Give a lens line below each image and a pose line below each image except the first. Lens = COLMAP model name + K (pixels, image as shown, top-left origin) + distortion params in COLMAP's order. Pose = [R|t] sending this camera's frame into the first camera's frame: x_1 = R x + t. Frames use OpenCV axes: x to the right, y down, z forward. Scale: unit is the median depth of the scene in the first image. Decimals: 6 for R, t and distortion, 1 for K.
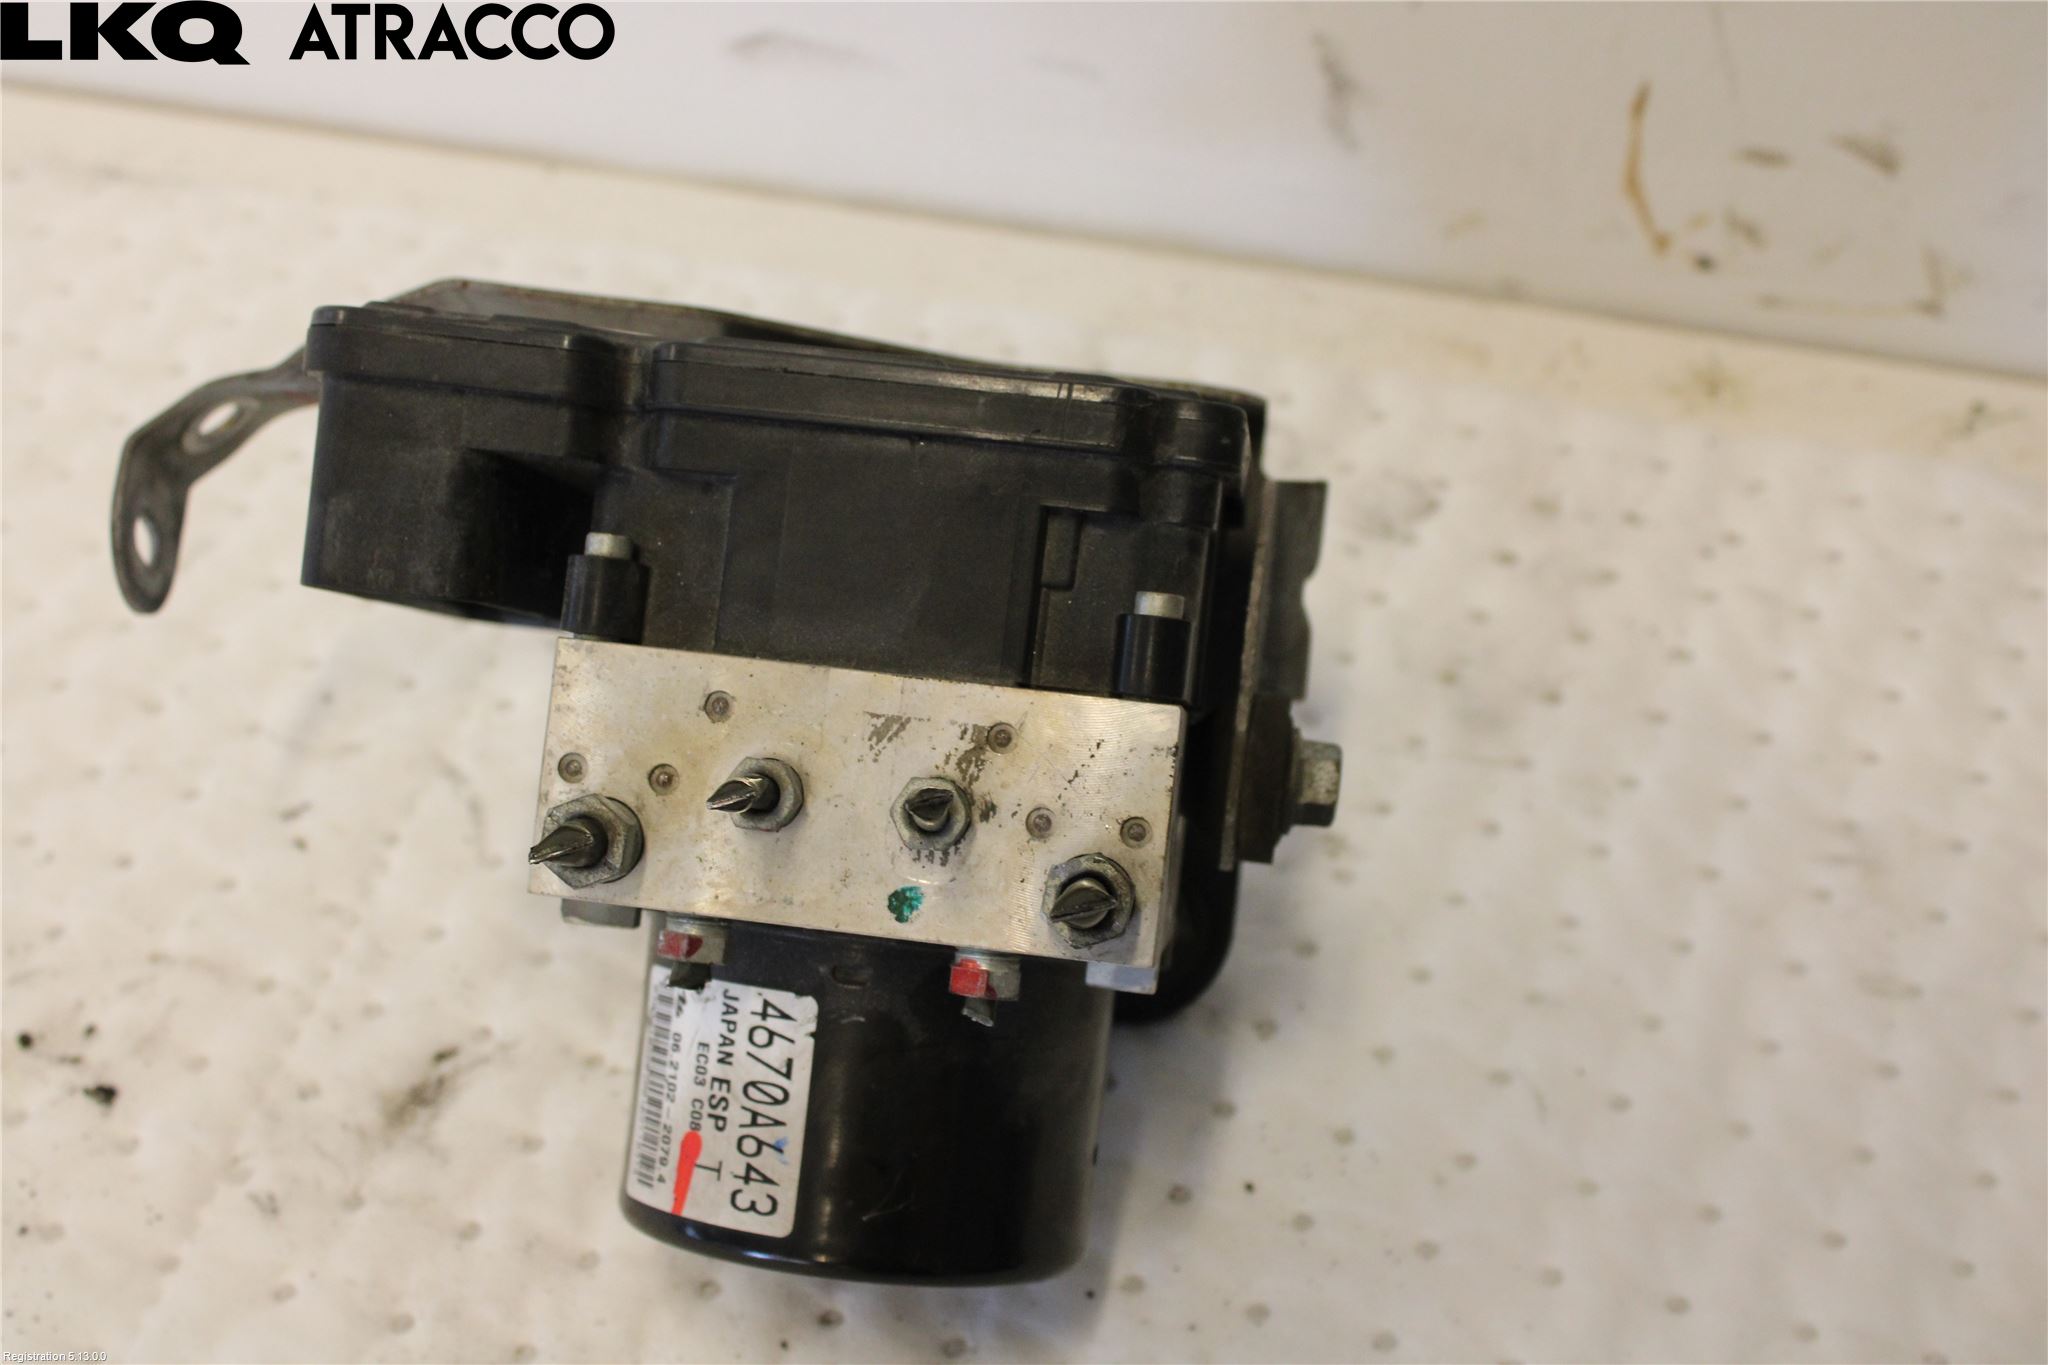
lens RADIAL K [[2683.1, 0, 1024.0], [0, 2683.1, 682.5], [0, 0, 1]] dist [-0.040203, 0.016425]
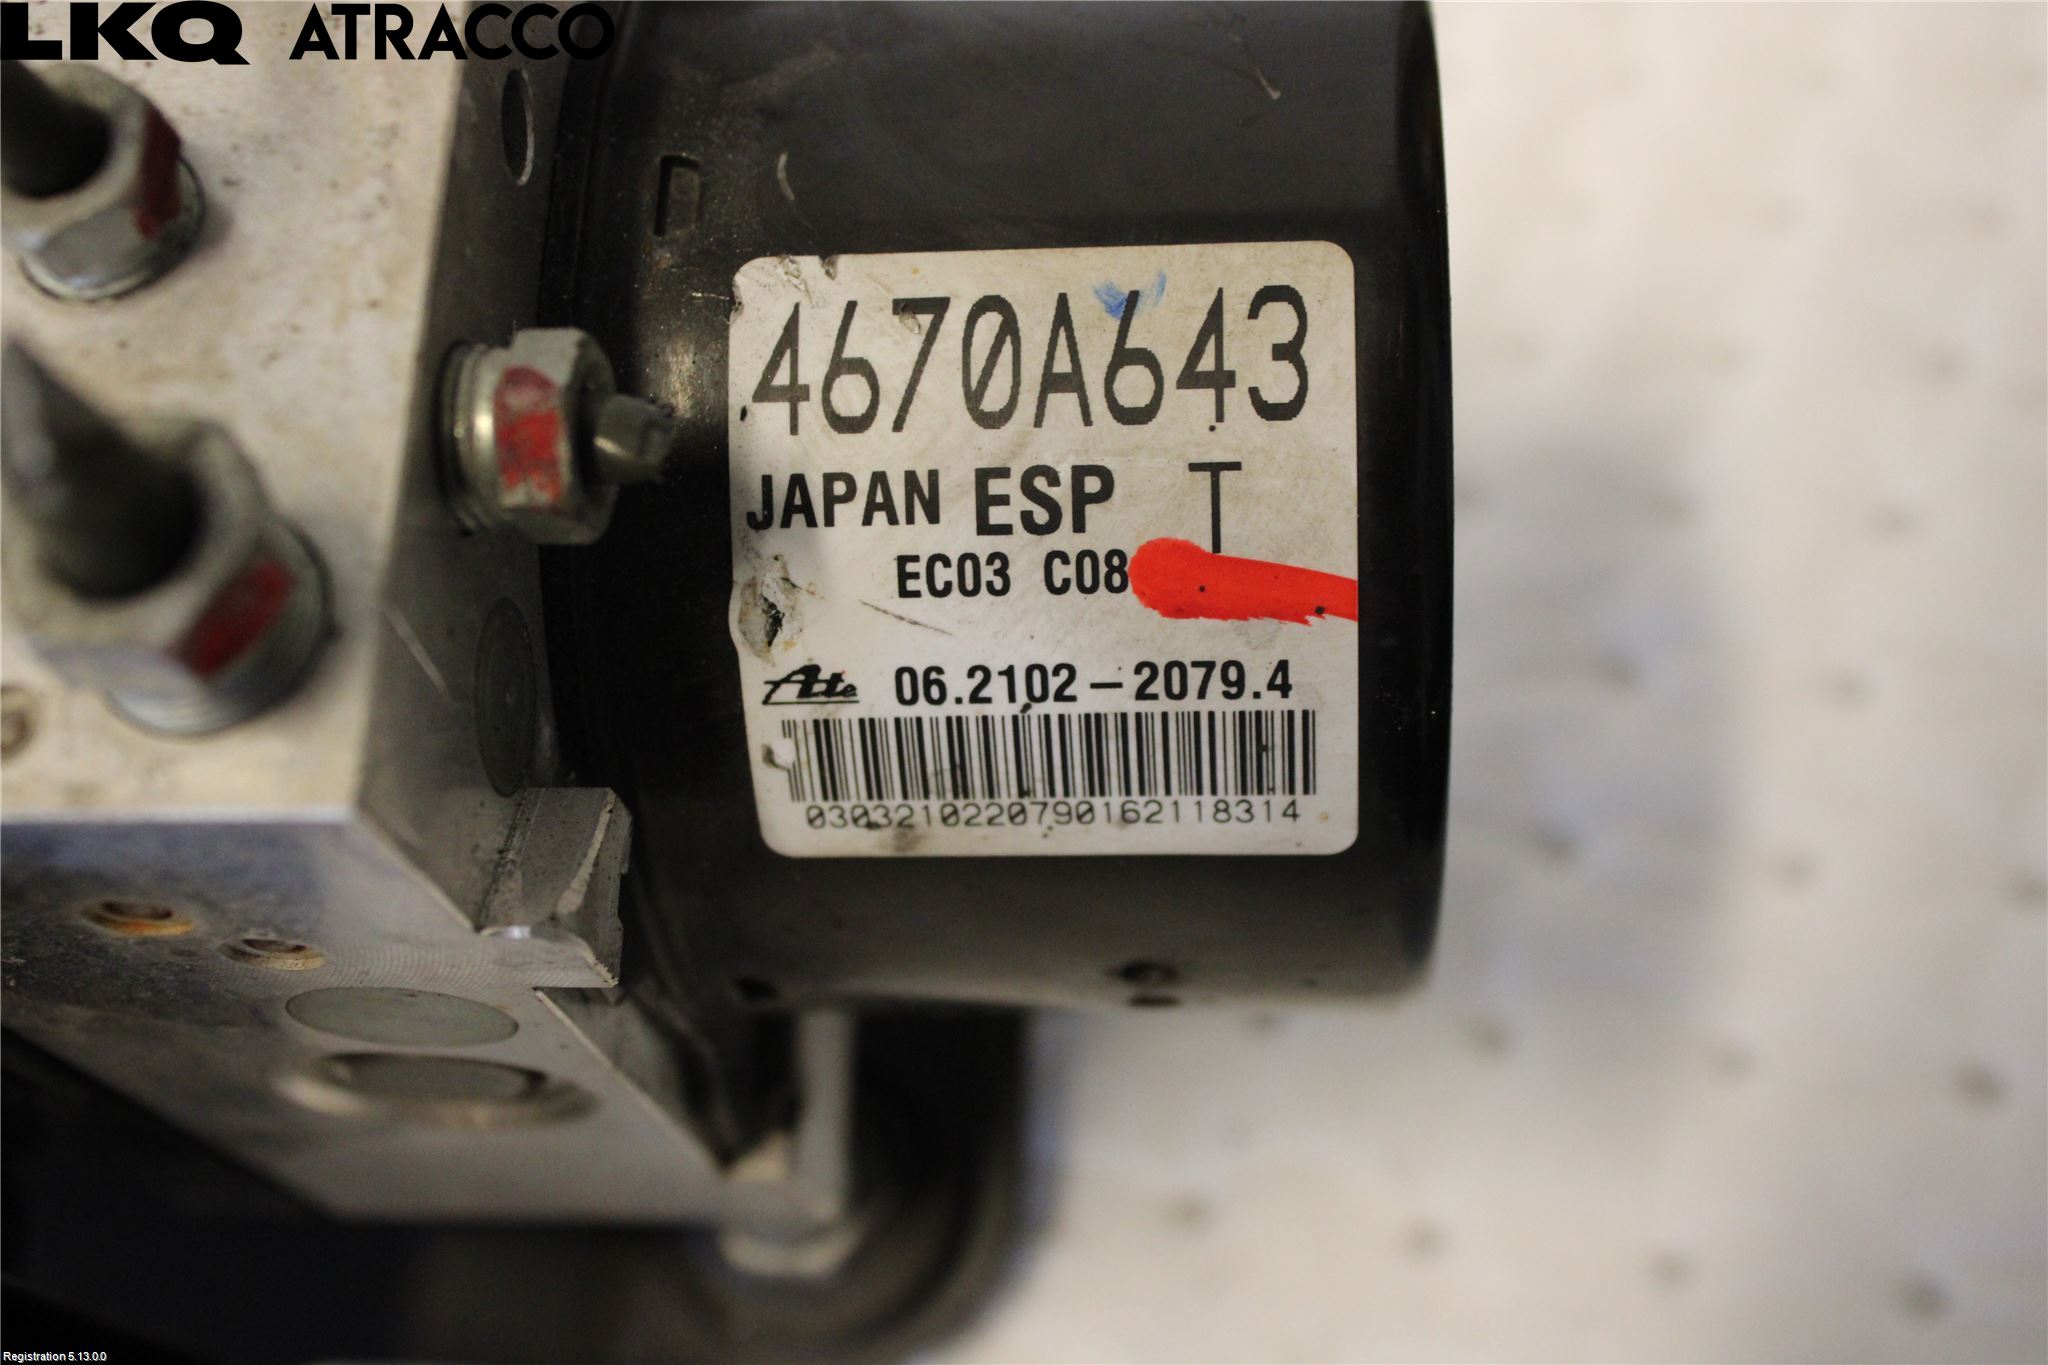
lens RADIAL K [[2683.1, 0, 1024.0], [0, 2683.1, 682.5], [0, 0, 1]] dist [-0.040203, 0.016425]
pose [[-0.074644, -0.875978, 0.476540, -0.320379], [0.994957, -0.097529, -0.023429, 0.162045], [0.067000, 0.472388, 0.878841, 0.681921]]
